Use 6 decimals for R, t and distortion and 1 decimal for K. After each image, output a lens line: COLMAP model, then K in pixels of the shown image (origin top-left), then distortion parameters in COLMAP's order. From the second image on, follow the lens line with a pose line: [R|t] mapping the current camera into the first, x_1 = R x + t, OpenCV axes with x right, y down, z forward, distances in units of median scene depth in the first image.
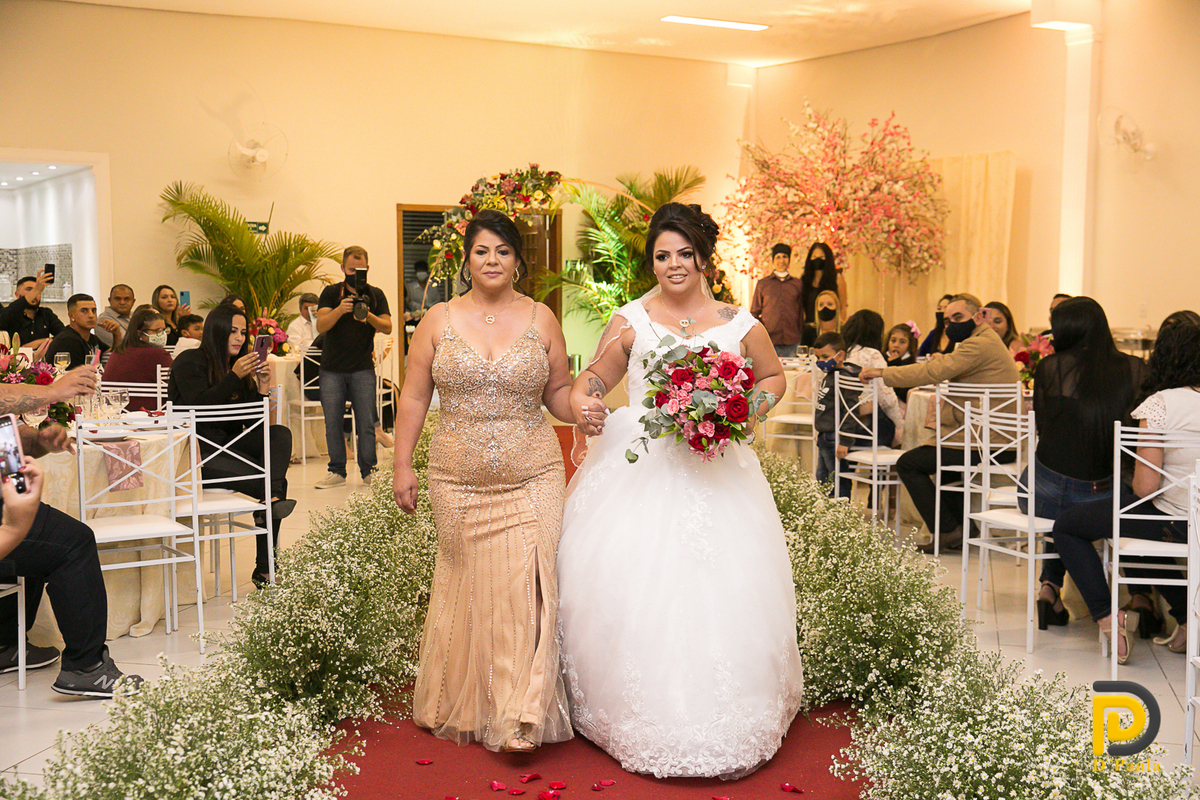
lens RADIAL K [[1692.1, 0, 600.0], [0, 1692.1, 400.0], [0, 0, 1]] dist [0.009509, 0.001857]
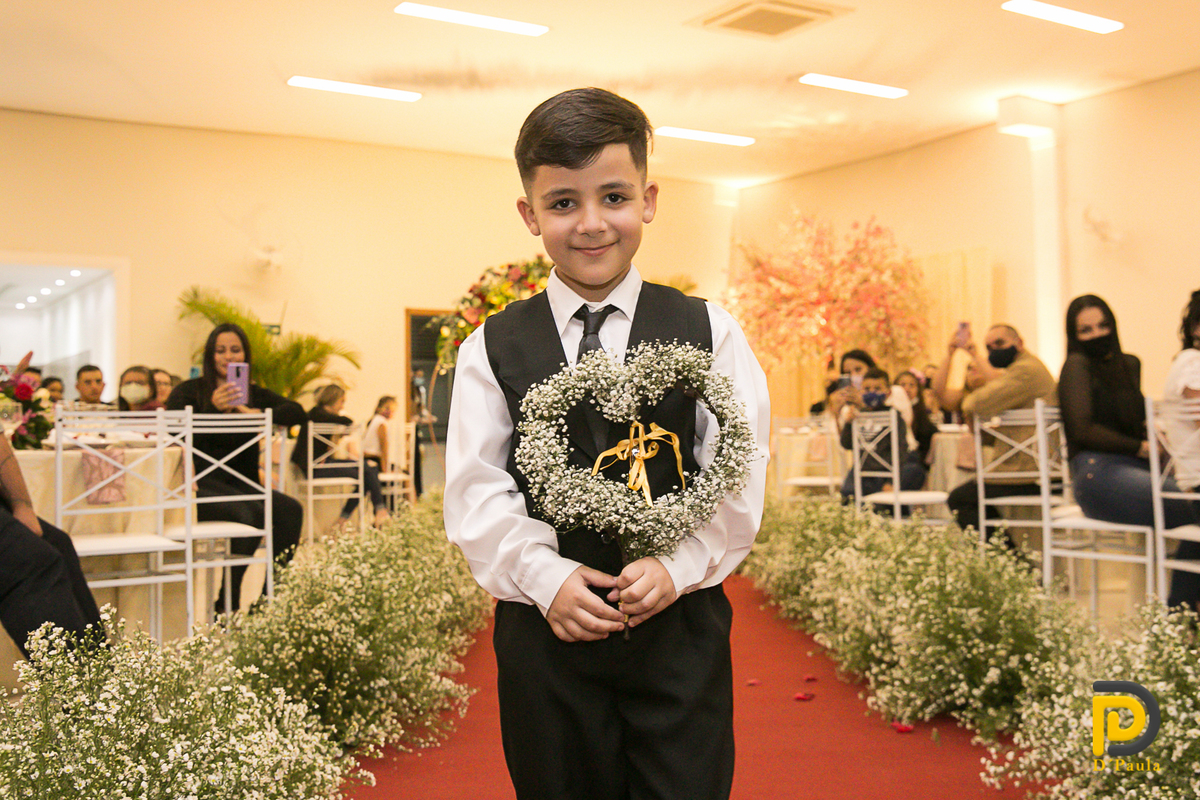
lens RADIAL K [[1293.8, 0, 600.0], [0, 1293.8, 400.0], [0, 0, 1]] dist [-0.057247, 0.012391]
pose [[0.998943, -0.012046, 0.044370, -0.038405], [0.019861, 0.983440, -0.180144, 0.091532], [-0.041466, 0.180835, 0.982639, 0.236880]]
